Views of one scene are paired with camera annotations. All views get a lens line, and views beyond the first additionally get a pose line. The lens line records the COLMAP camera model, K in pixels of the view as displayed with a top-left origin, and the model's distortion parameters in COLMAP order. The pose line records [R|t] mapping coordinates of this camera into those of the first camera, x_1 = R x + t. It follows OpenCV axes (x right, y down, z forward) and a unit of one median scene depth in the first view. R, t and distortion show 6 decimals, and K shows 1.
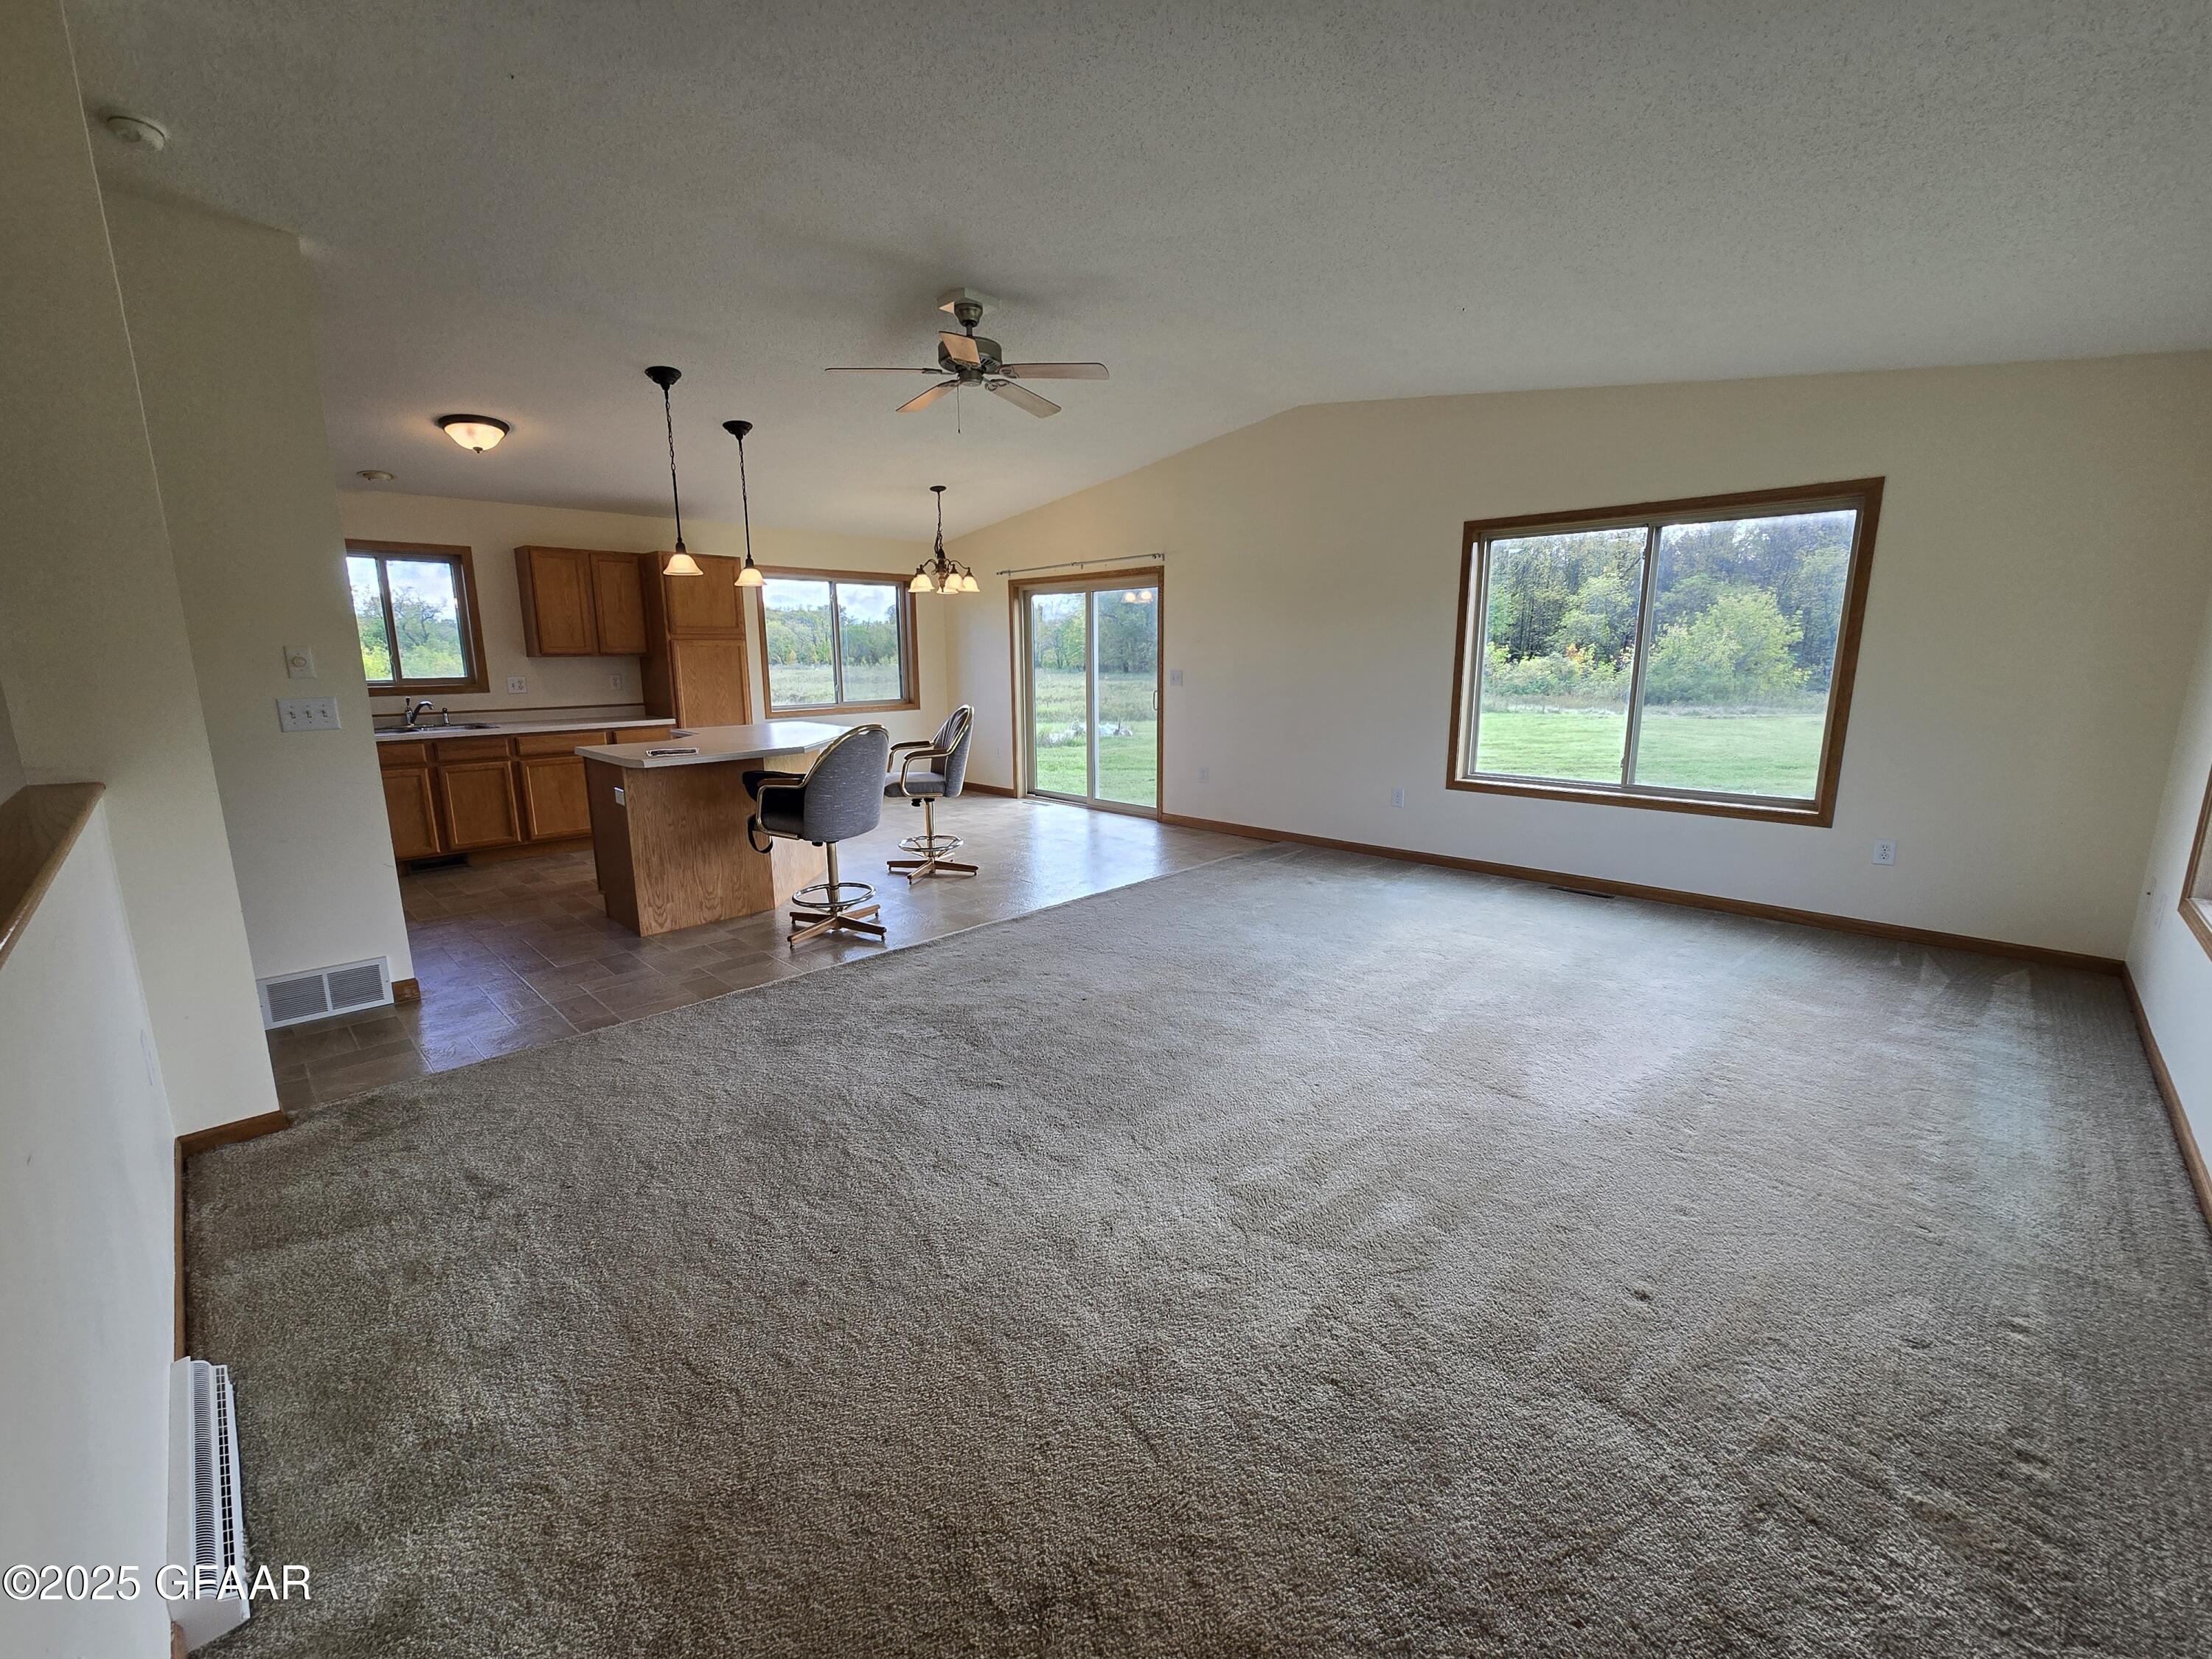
lens RADIAL K [[900.3, 0, 1102.3], [0, 900.3, 827.3], [0, 0, 1]] dist [-0.001452, 0.000771]
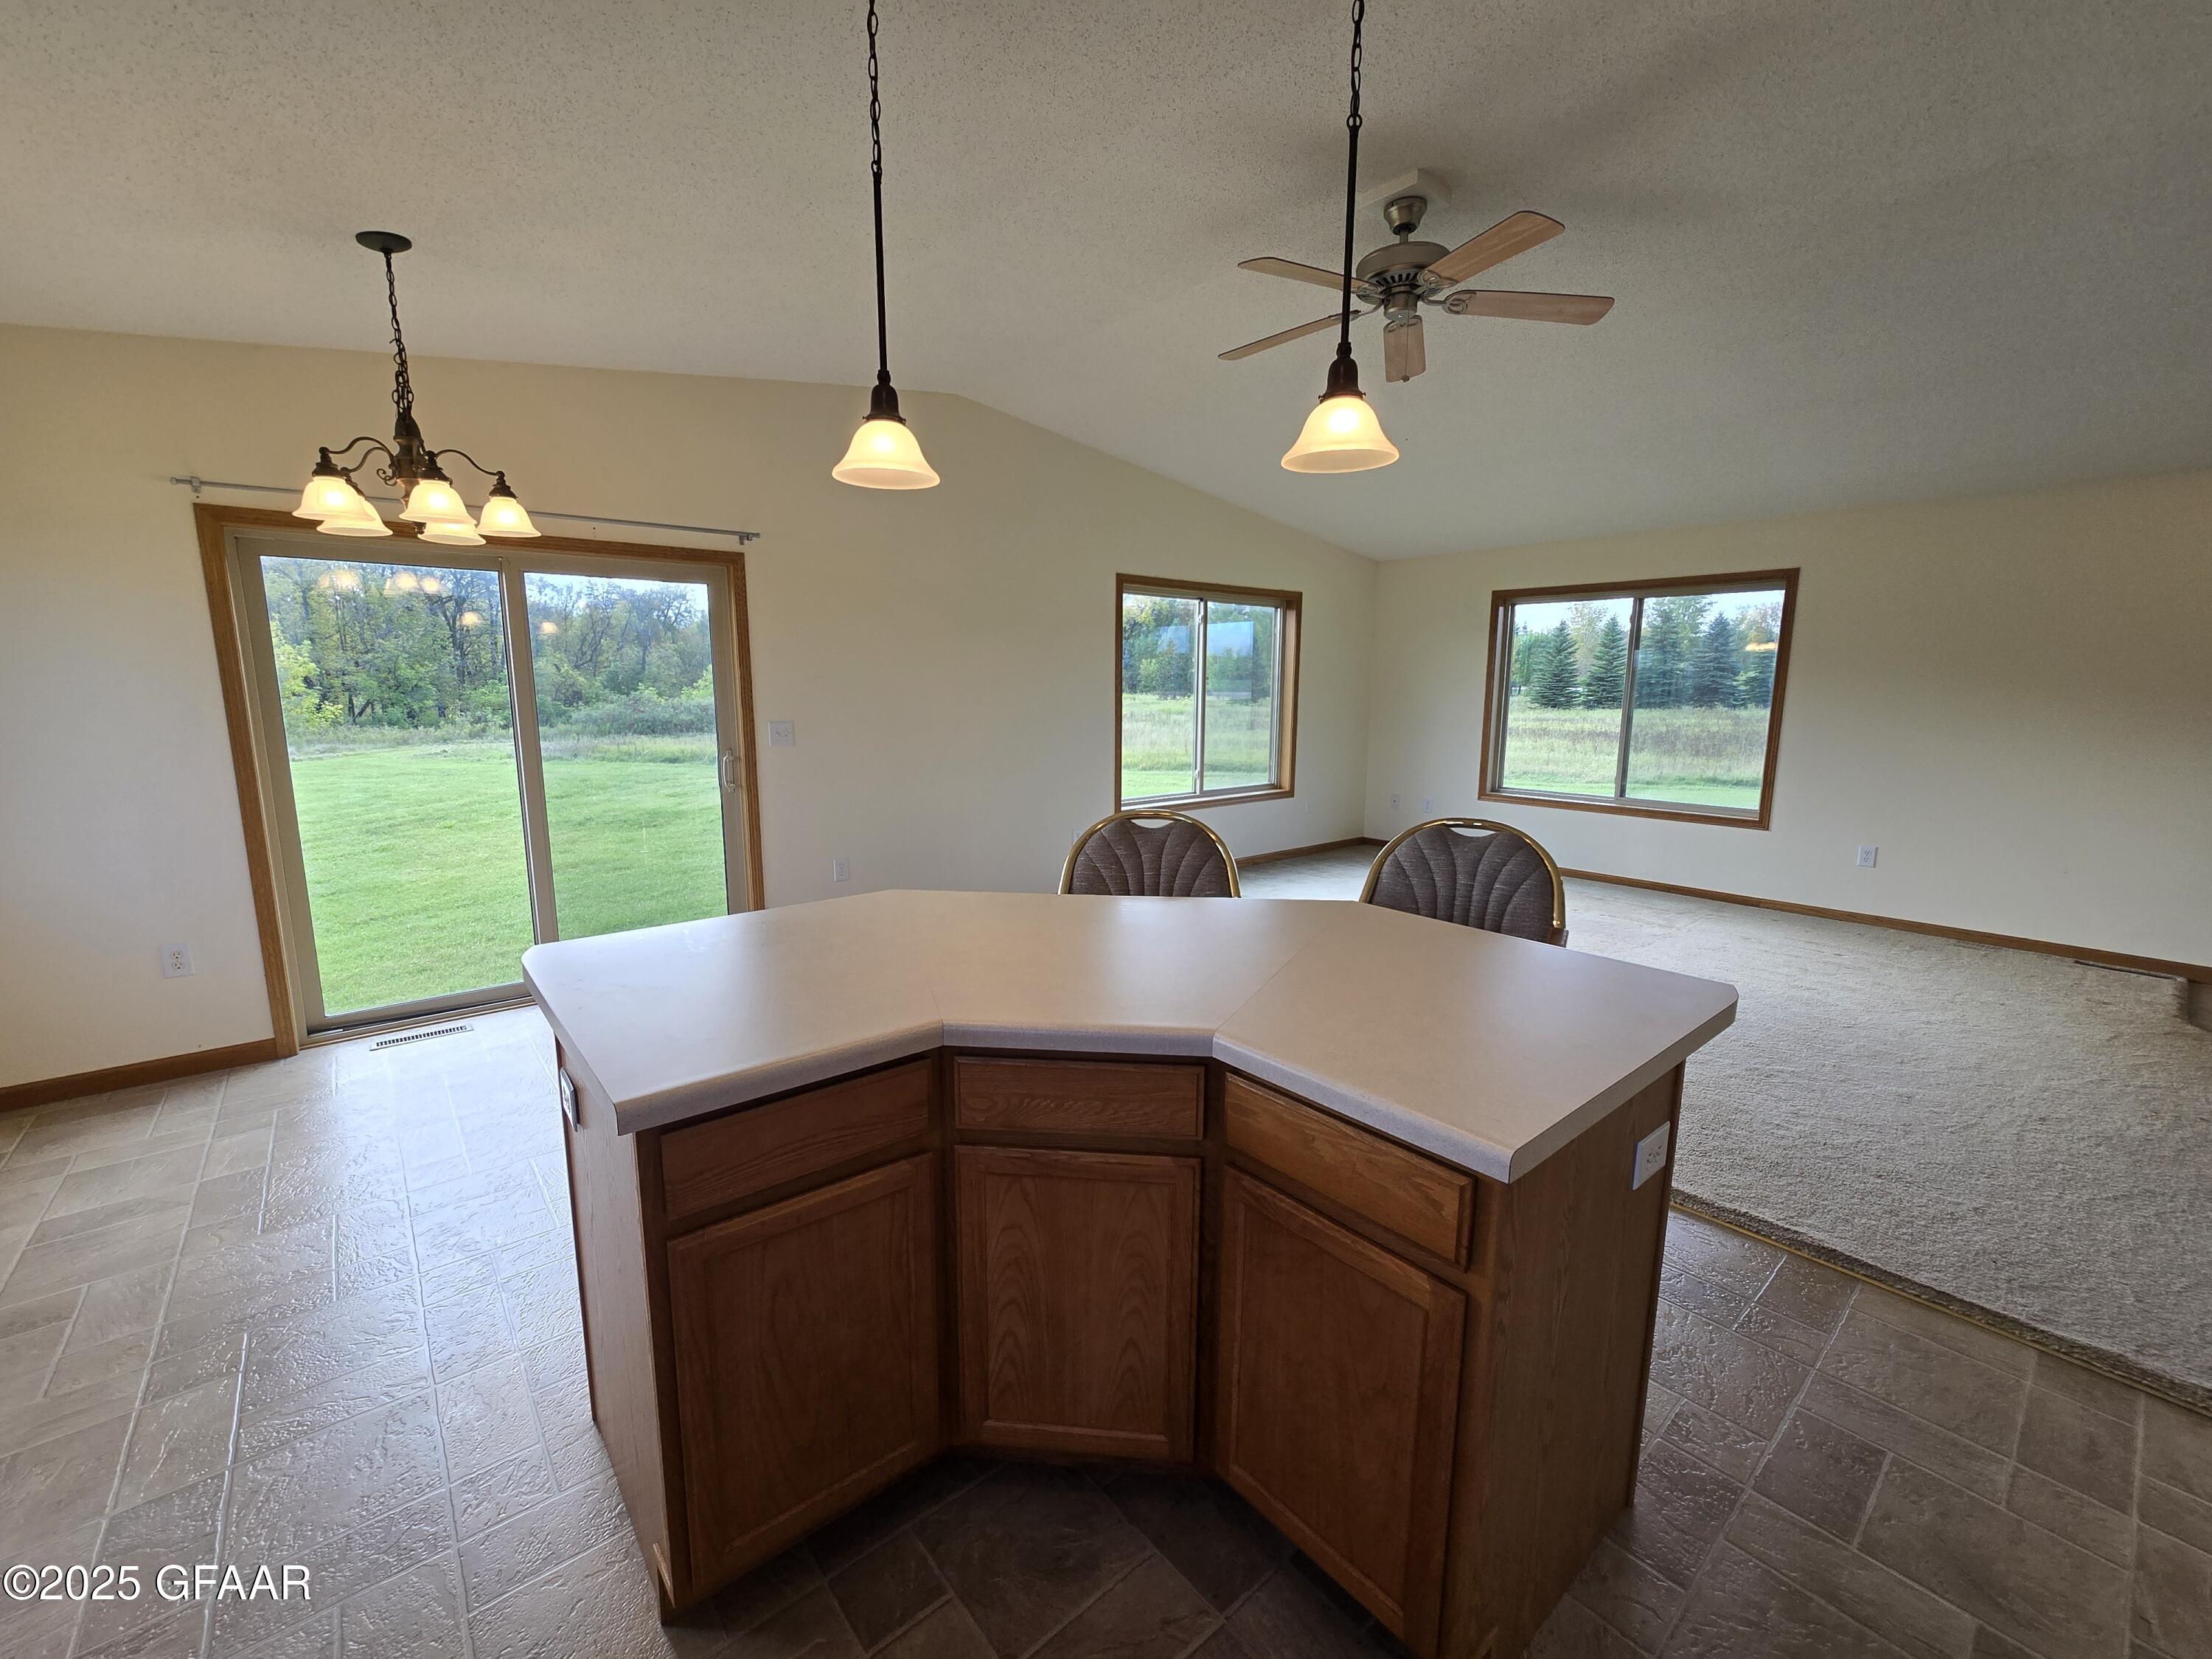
lens RADIAL K [[900.3, 0, 1106.9], [0, 900.3, 827.8], [0, 0, 1]] dist [-0.001452, 0.000771]
pose [[0.099481, -0.156709, 0.982622, -0.499969], [0.187159, 0.972842, 0.136201, -0.132934], [-0.977279, 0.170358, 0.126109, 0.652870]]
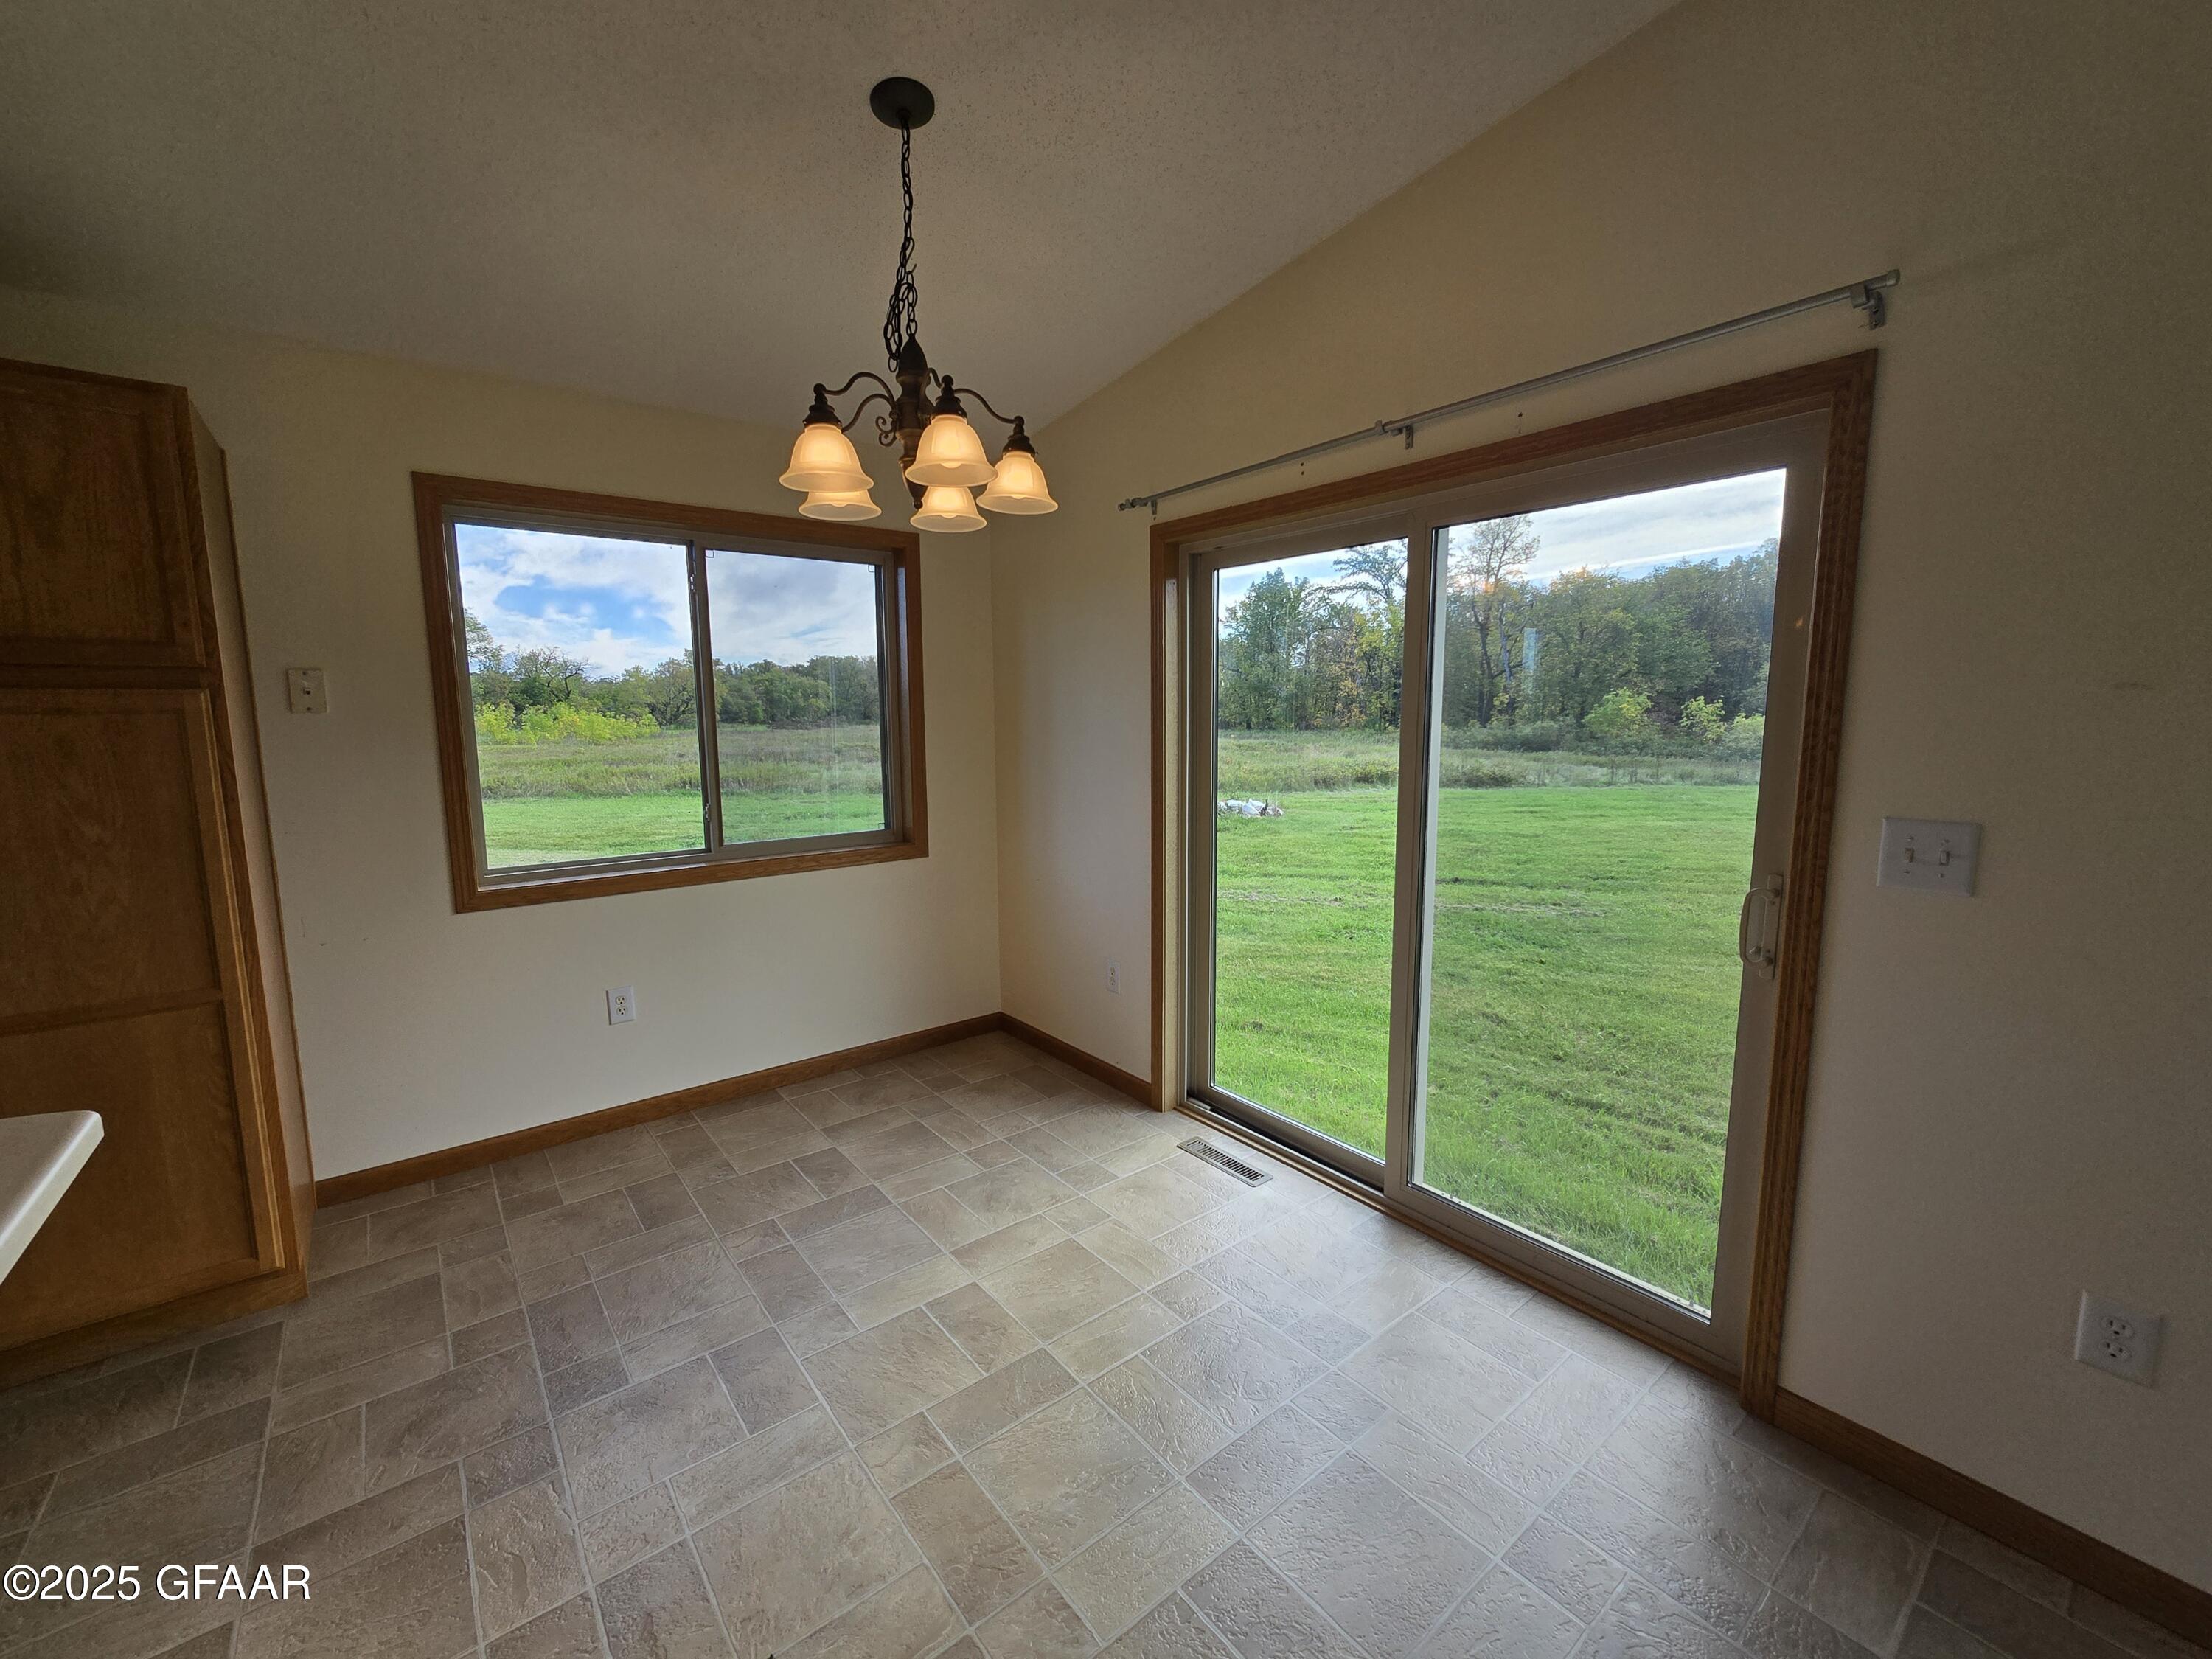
lens RADIAL K [[900.3, 0, 1105.5], [0, 900.3, 827.3], [0, 0, 1]] dist [-0.001452, 0.000771]
pose [[0.992379, 0.014986, -0.122306, -0.082900], [-0.022334, 0.998012, -0.058934, -0.143123], [0.121180, 0.061216, 0.990741, 0.703094]]
